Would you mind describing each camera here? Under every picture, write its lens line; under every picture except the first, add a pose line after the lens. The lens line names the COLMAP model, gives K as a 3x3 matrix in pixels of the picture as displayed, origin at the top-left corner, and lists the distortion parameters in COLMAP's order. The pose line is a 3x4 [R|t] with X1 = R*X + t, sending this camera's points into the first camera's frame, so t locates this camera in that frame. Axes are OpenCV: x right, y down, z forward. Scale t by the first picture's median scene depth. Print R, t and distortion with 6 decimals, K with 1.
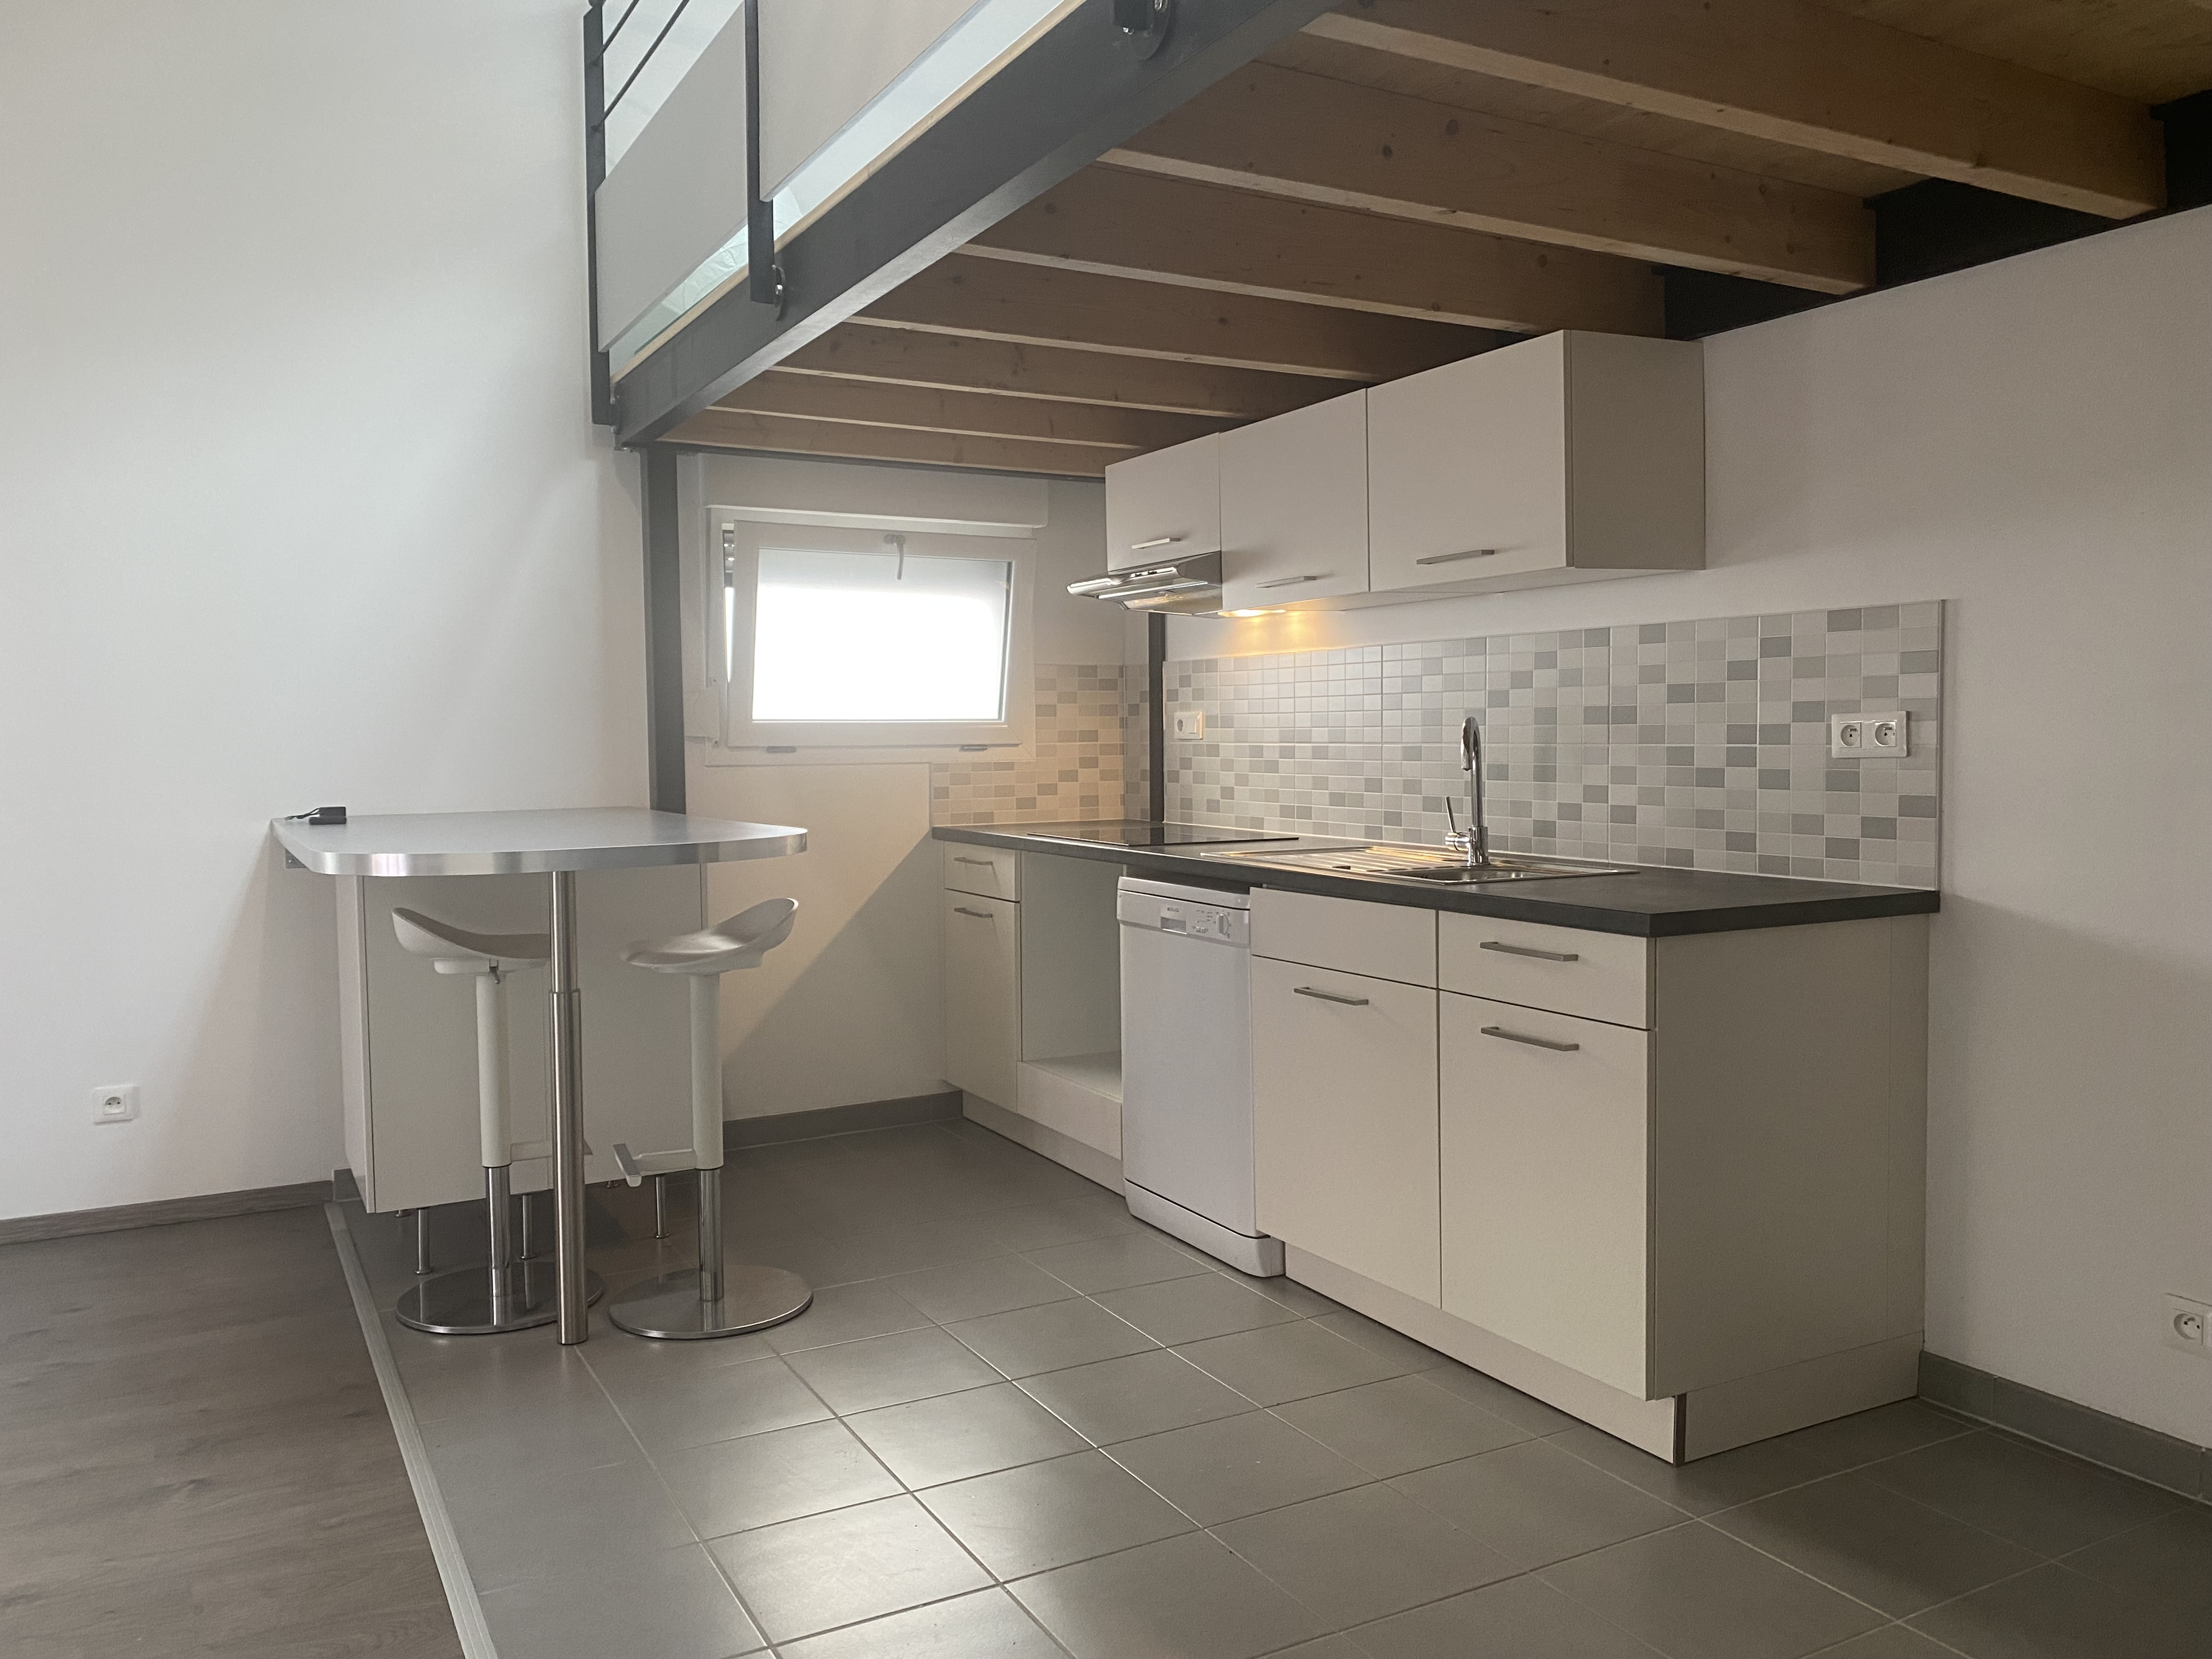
lens RADIAL K [[1660.2, 0, 1106.0], [0, 1660.2, 829.5], [0, 0, 1]] dist [-0.009797, -0.005020]
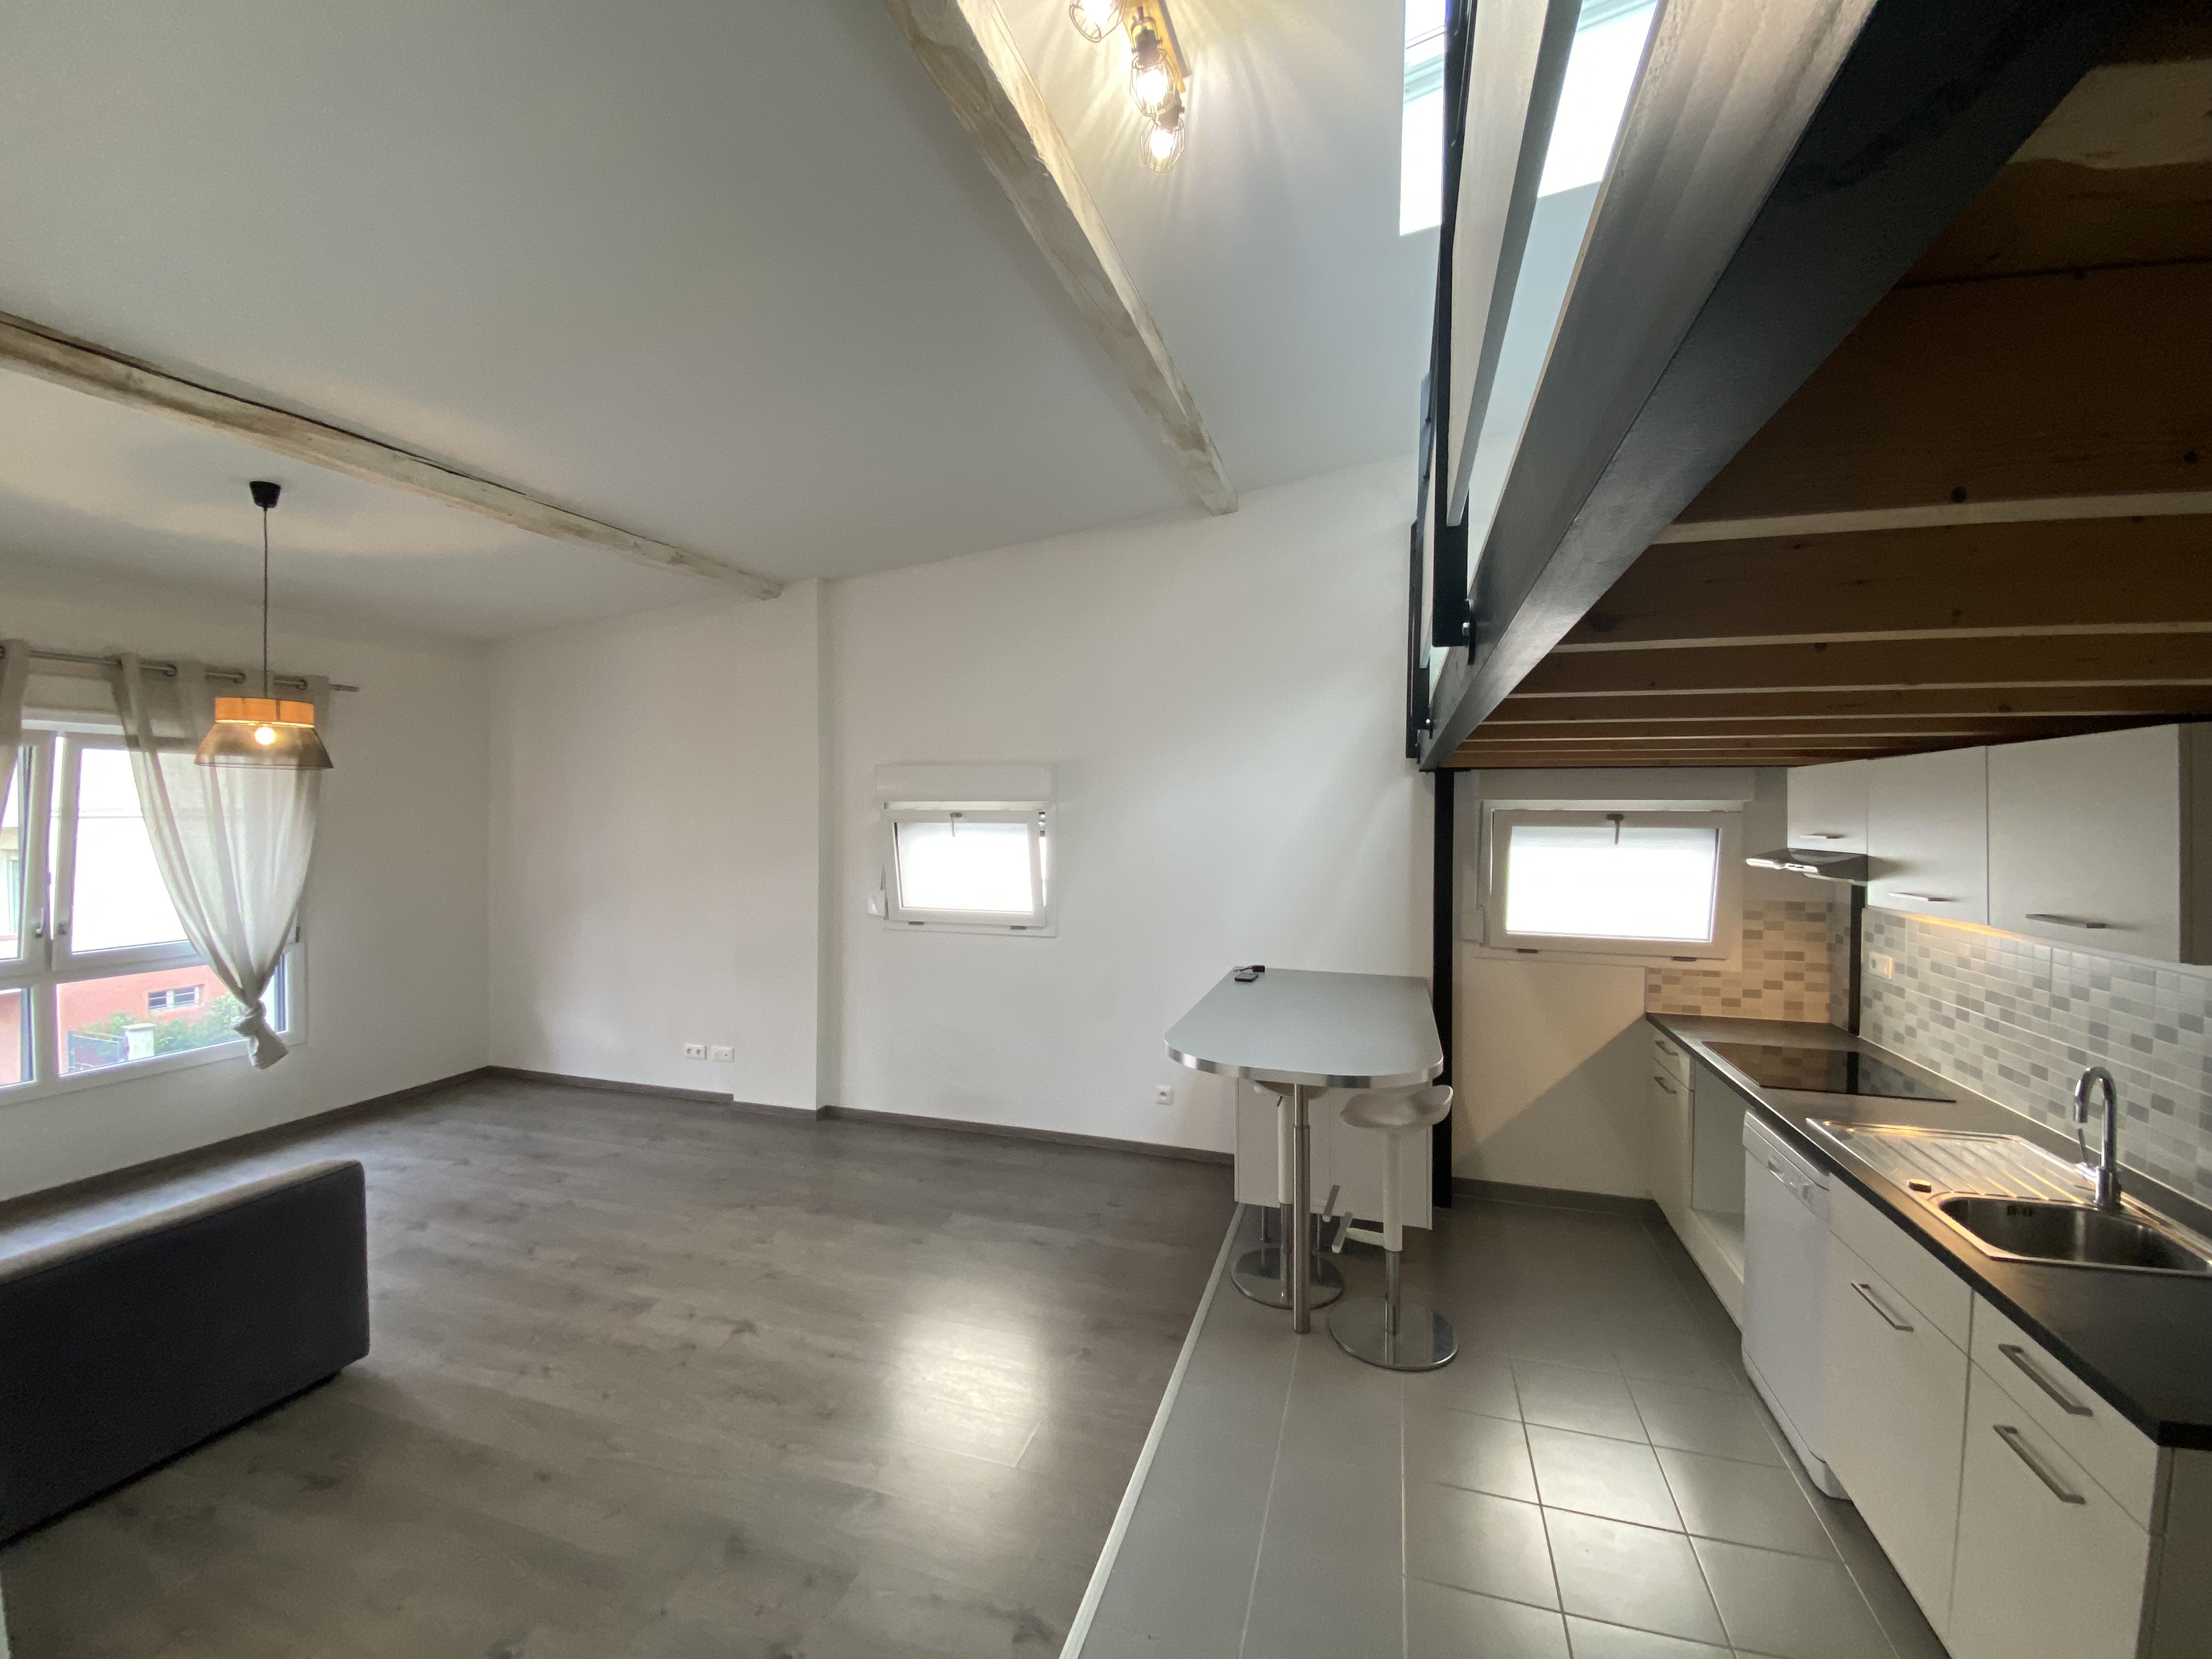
lens RADIAL K [[901.5, 0, 1099.7], [0, 901.5, 813.5], [0, 0, 1]] dist [0.024392, -0.020401]
pose [[0.689741, 0.015649, -0.723887, 0.136286], [-0.056650, 0.997868, -0.032406, -0.120978], [0.721837, 0.063360, 0.689157, 0.105408]]
